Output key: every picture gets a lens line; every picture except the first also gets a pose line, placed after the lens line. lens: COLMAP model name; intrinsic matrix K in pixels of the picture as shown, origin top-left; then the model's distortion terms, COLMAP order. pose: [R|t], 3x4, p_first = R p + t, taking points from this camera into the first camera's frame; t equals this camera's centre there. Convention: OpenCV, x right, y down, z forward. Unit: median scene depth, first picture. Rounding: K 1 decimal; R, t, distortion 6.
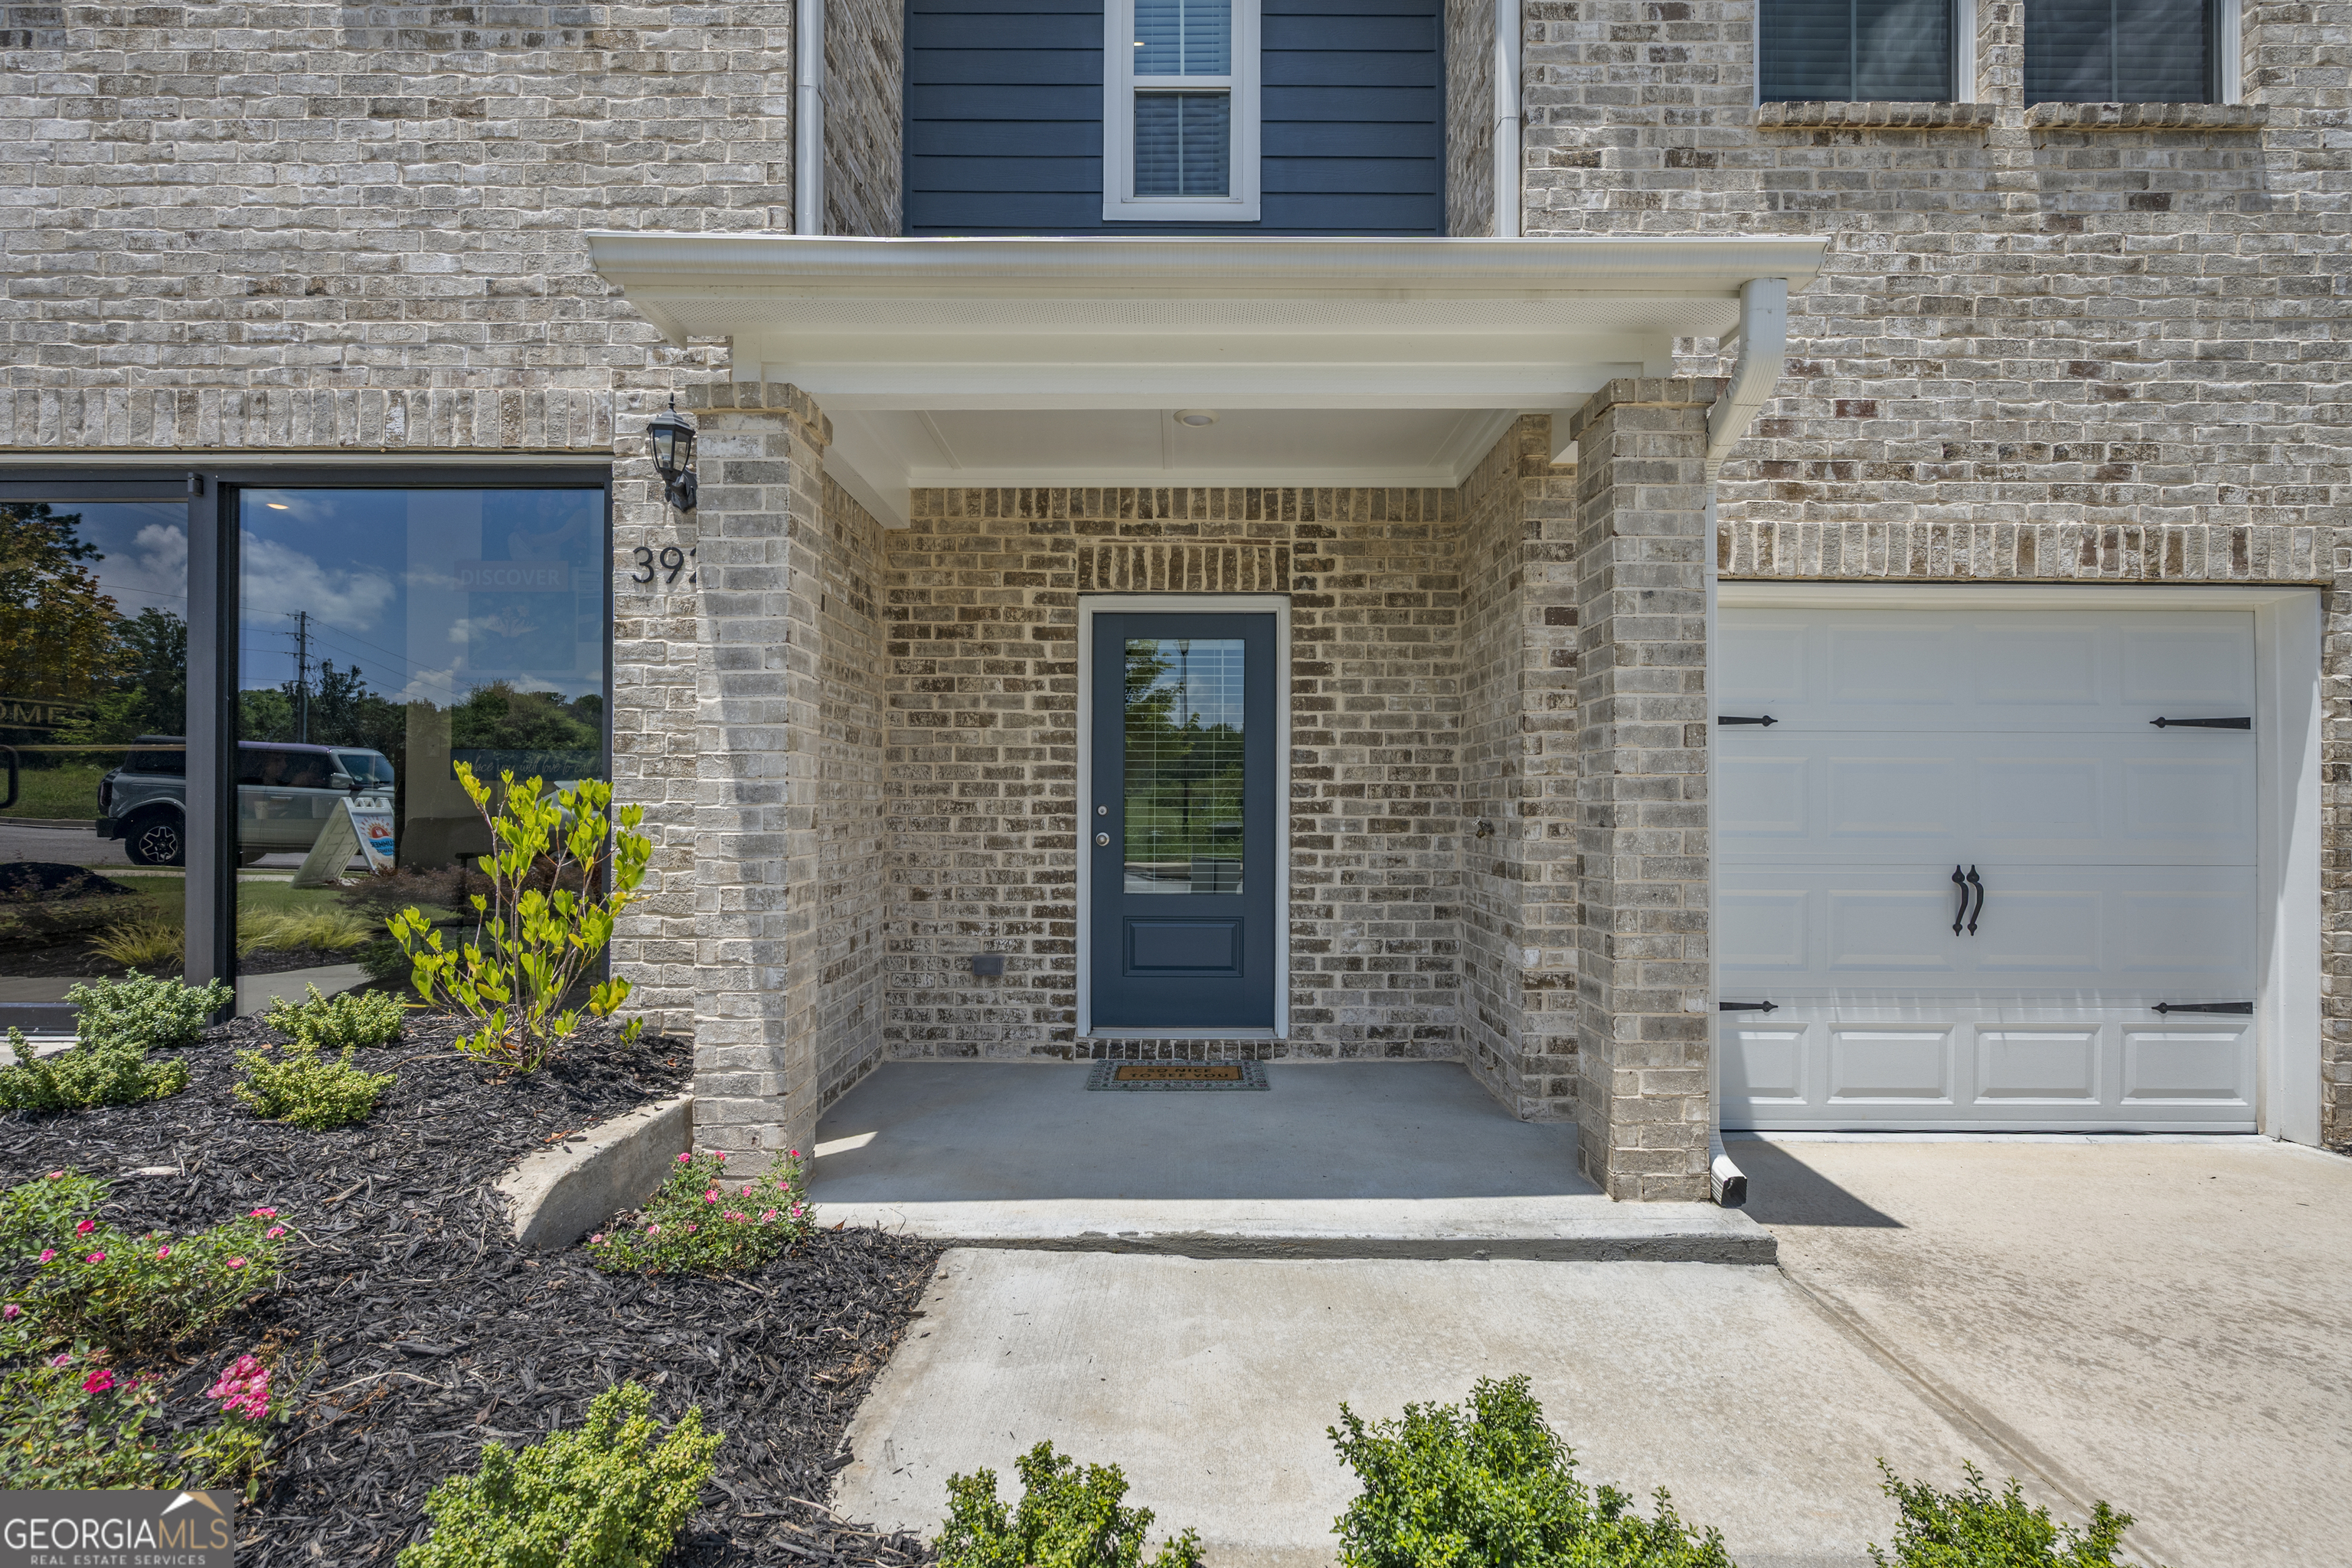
lens RADIAL K [[1061.8, 0, 1173.5], [0, 1061.8, 790.5], [0, 0, 1]] dist [-0.002575, 0.000511]
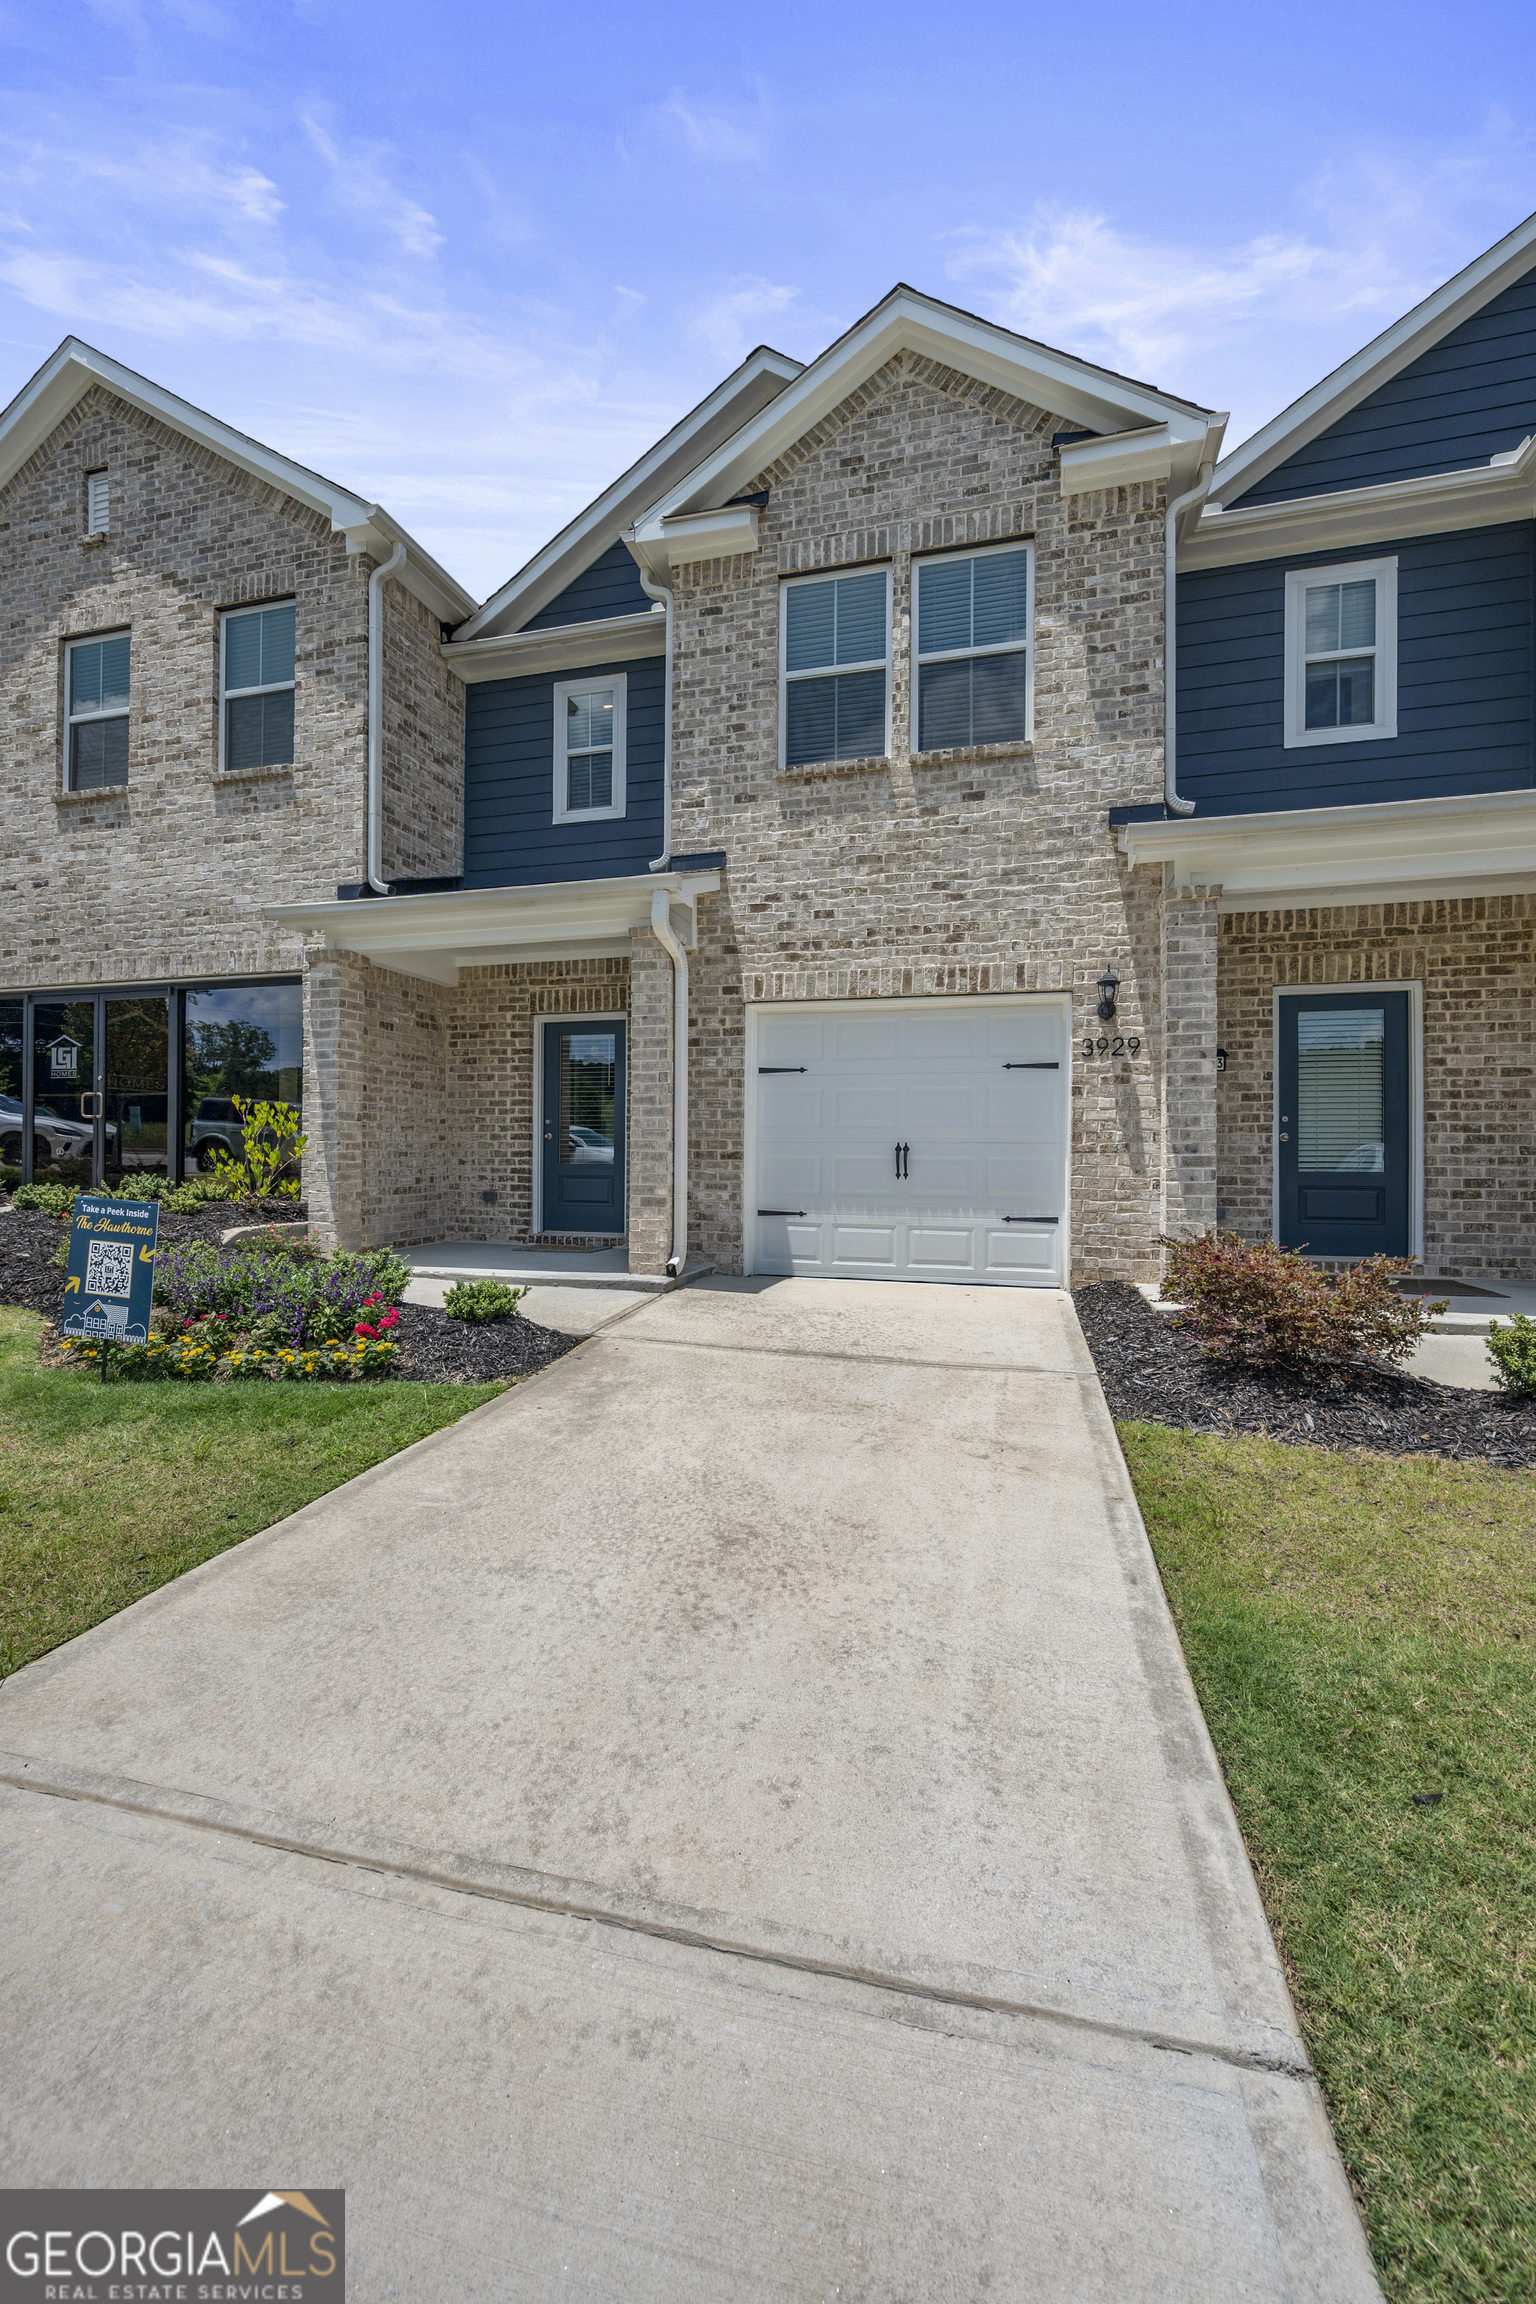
lens RADIAL K [[912.0, 0, 738.0], [0, 912.0, 1142.2], [0, 0, 1]] dist [-0.003325, 0.000195]
pose [[0.961410, 0.000107, -0.275118, 0.776679], [0.000081, 1.000000, 0.000672, 0.058362], [0.275118, -0.000668, 0.961410, -0.573344]]
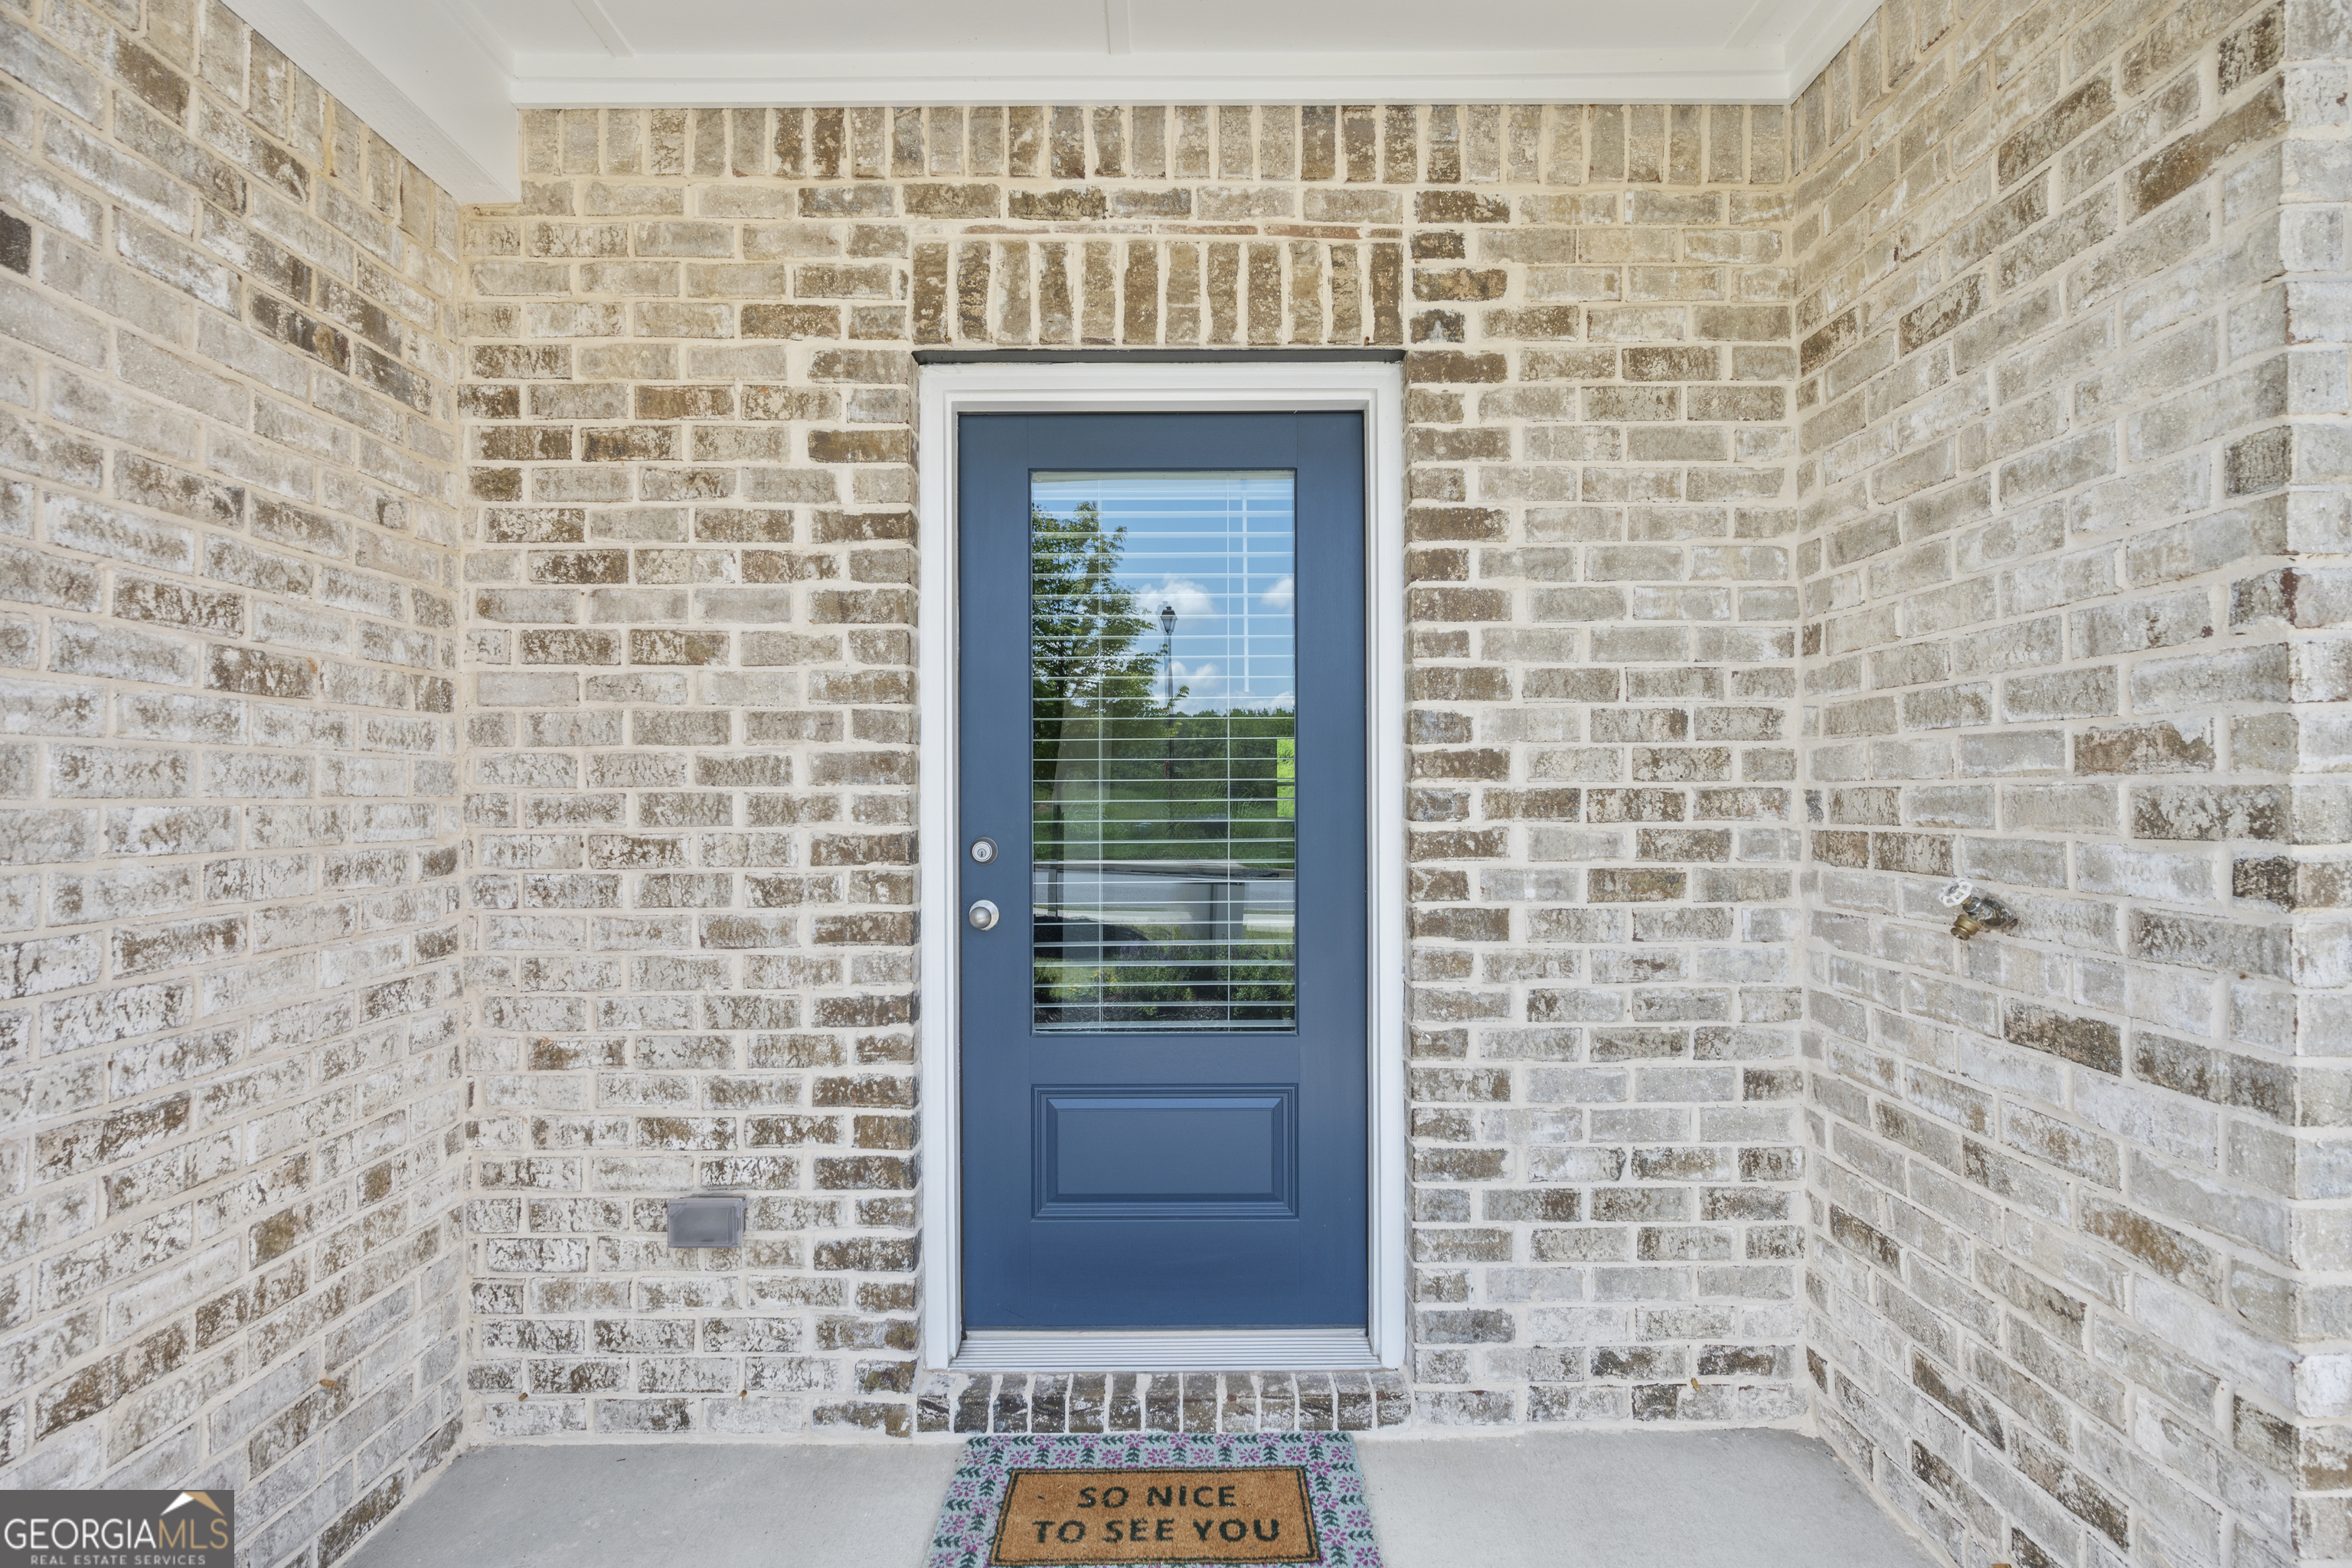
lens RADIAL K [[1061.8, 0, 1180.9], [0, 1061.8, 780.1], [0, 0, 1]] dist [-0.002575, 0.000511]
pose [[0.999908, -0.008626, 0.010421, 0.012728], [0.008601, 0.999960, 0.002410, -0.012224], [-0.010441, -0.002321, 0.999943, 0.569716]]
